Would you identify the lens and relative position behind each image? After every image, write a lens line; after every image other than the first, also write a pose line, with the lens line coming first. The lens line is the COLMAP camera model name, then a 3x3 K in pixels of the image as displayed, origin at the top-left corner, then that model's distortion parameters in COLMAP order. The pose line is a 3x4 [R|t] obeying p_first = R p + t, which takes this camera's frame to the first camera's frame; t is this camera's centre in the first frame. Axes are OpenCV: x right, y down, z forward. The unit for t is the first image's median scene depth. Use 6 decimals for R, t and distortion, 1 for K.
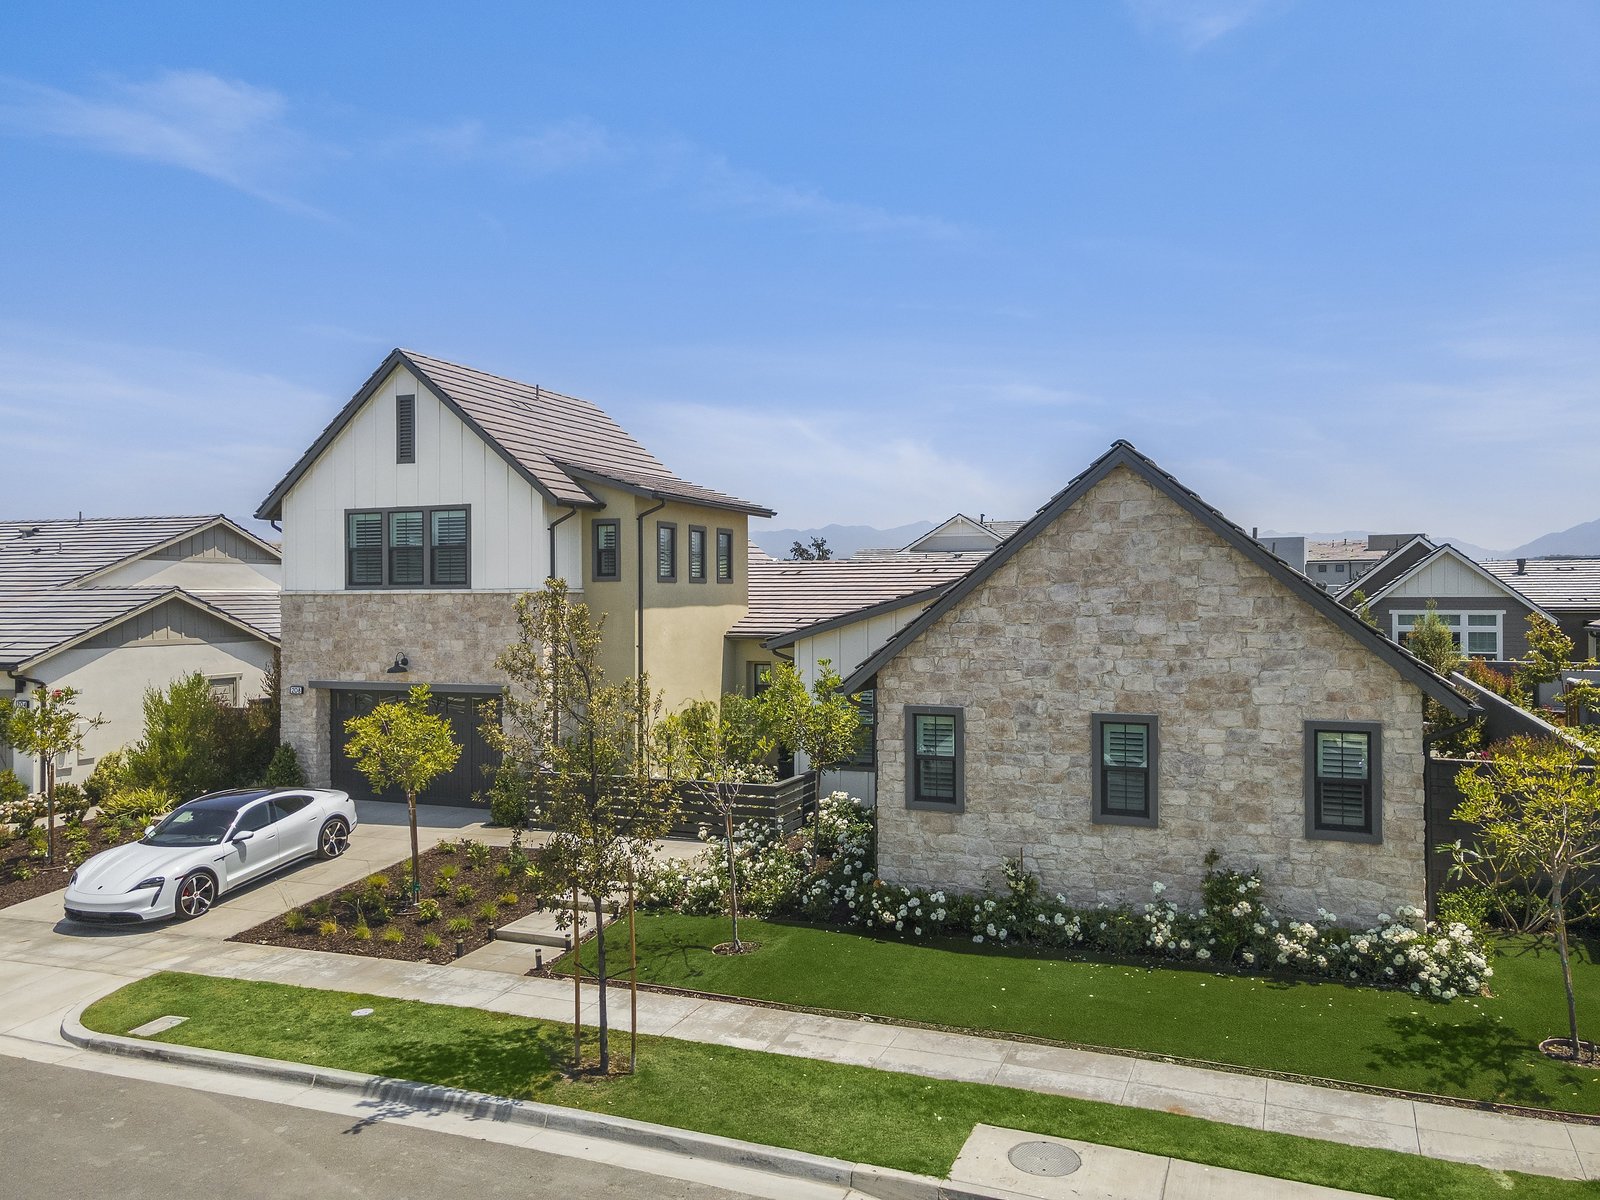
lens RADIAL K [[1176.6, 0, 796.2], [0, 1176.6, 596.7], [0, 0, 1]] dist [0.006839, 0.065594]
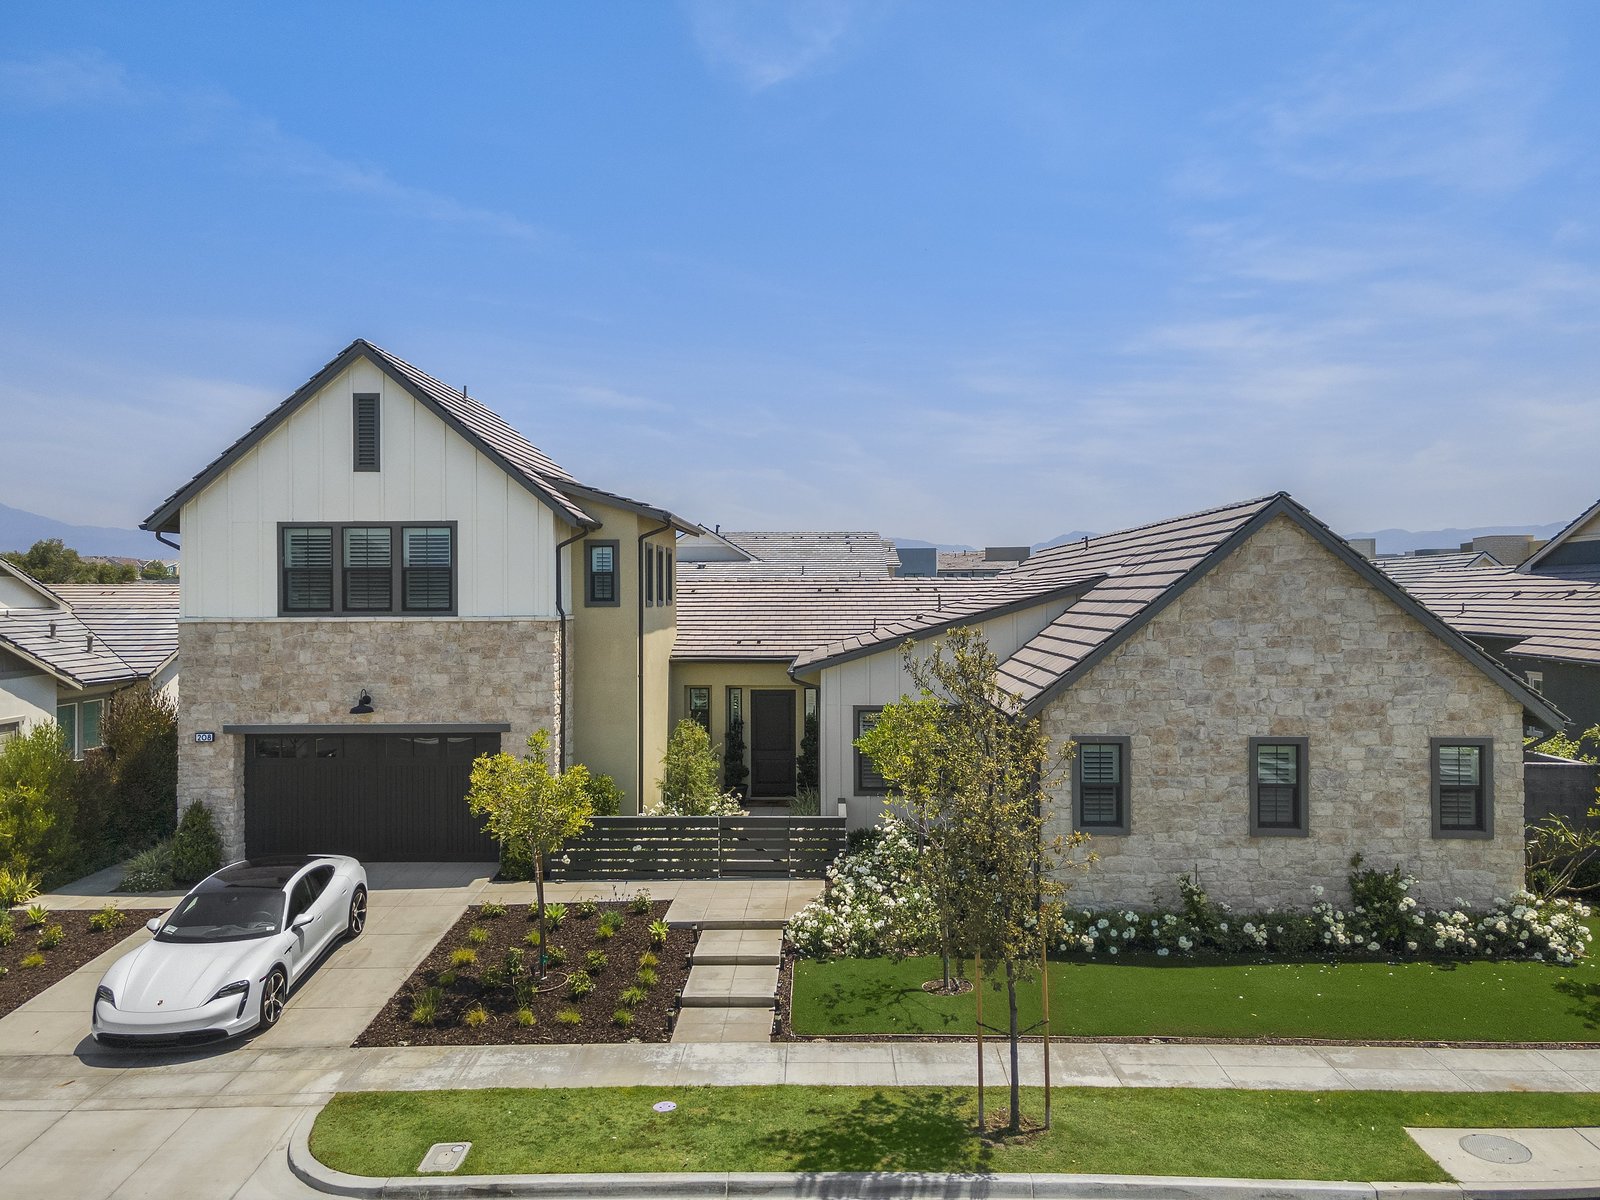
lens RADIAL K [[1170.8, 0, 800.0], [0, 1170.8, 600.0], [0, 0, 1]] dist [-0.005790, 0.077063]
pose [[0.934208, 0.000917, 0.356729, -0.527321], [-0.000804, 1.000000, -0.000464, -0.028378], [-0.356729, 0.000147, 0.934208, 0.121266]]
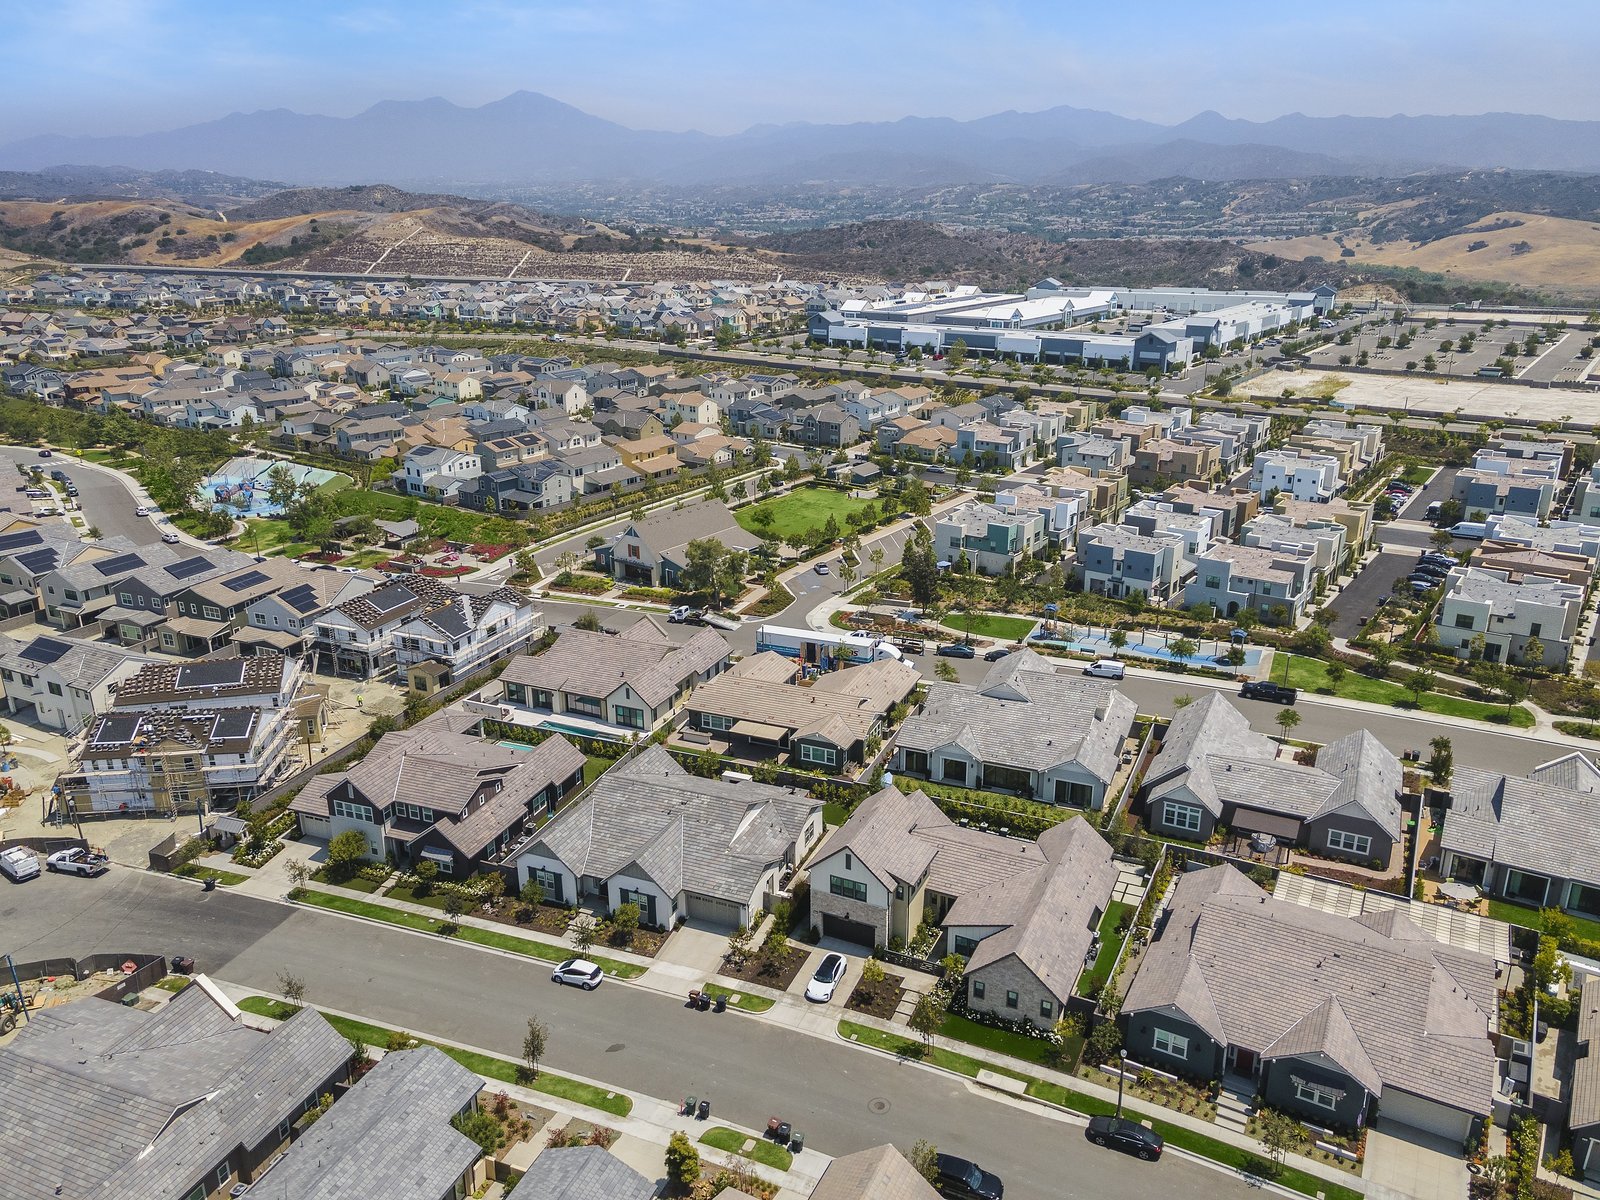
lens RADIAL K [[1176.6, 0, 796.2], [0, 1176.6, 596.7], [0, 0, 1]] dist [0.006839, 0.065594]
pose [[0.998283, 0.012811, -0.057162, -0.451772], [0.006329, 0.946491, 0.322667, -3.446480], [0.058237, -0.322475, 0.944785, -3.717753]]
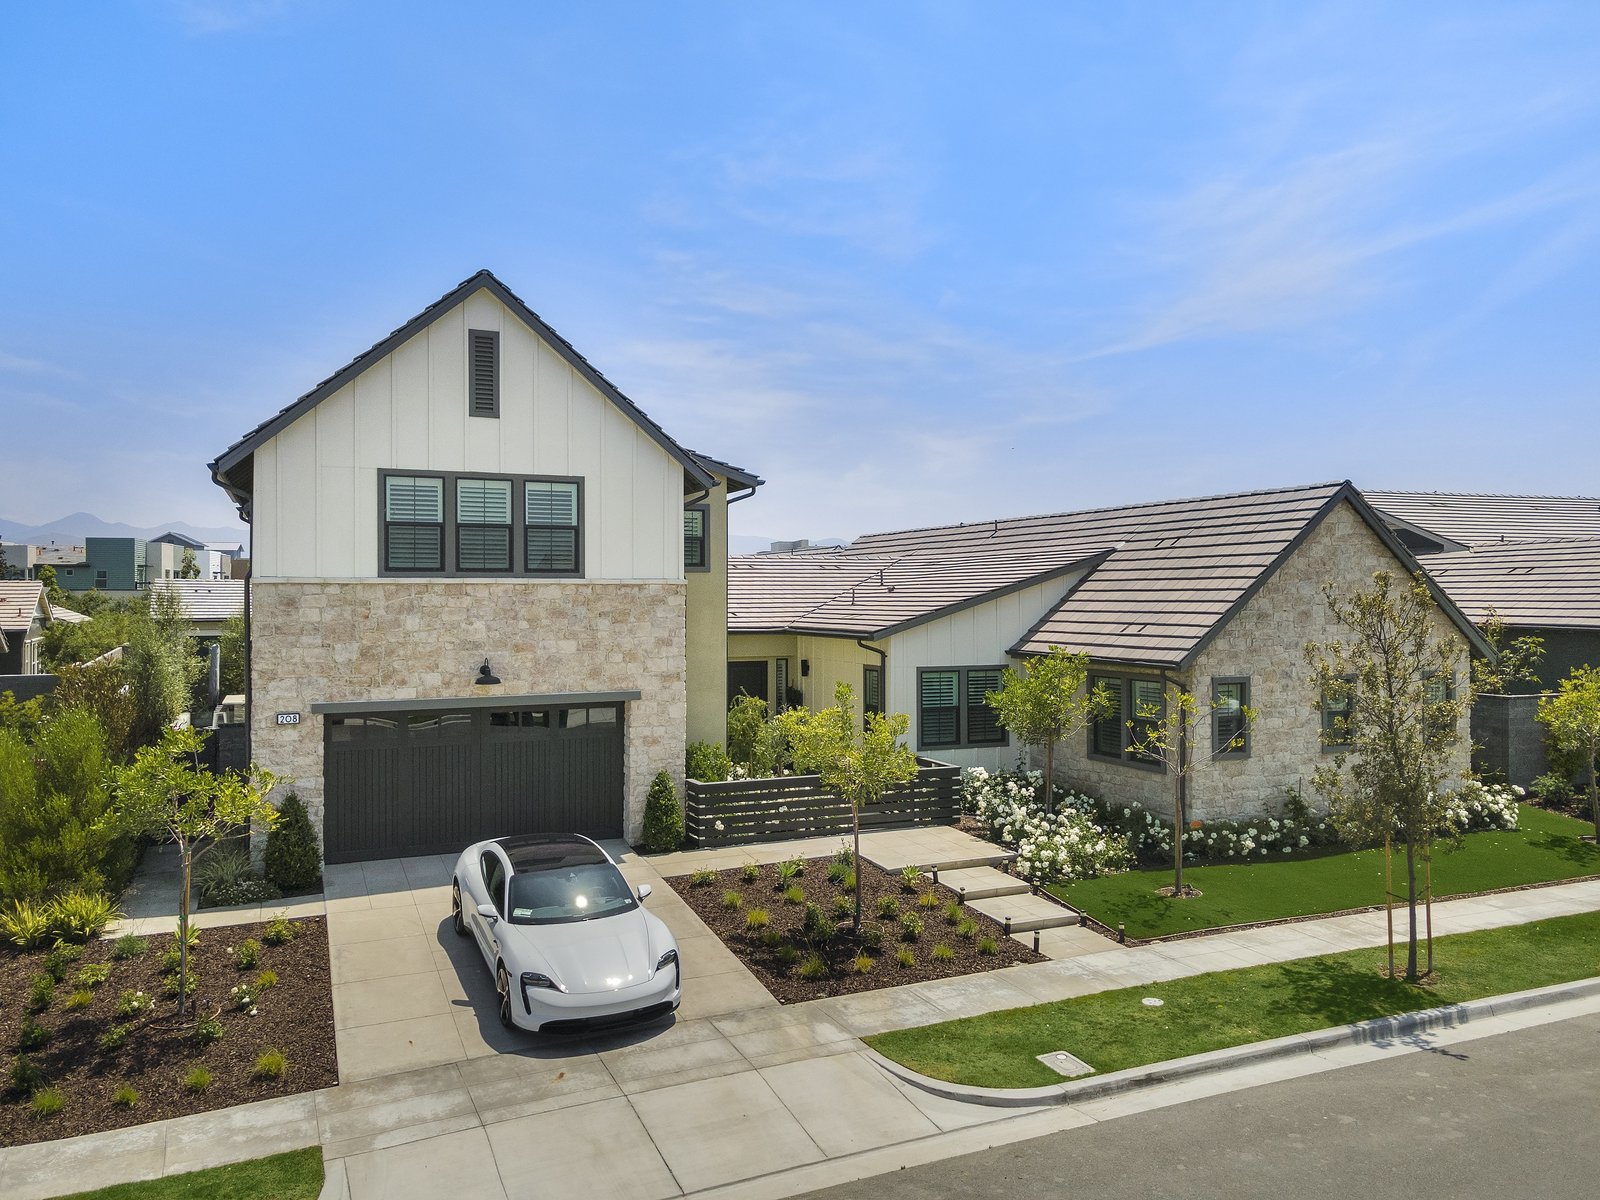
lens RADIAL K [[1164.6, 0, 800.0], [0, 1164.6, 600.0], [0, 0, 1]] dist [0.006566, 0.061114]
pose [[0.696620, 0.002081, 0.717437, -1.147705], [-0.002174, 0.999997, -0.000789, 0.013320], [-0.717437, -0.001010, 0.696623, 0.474828]]
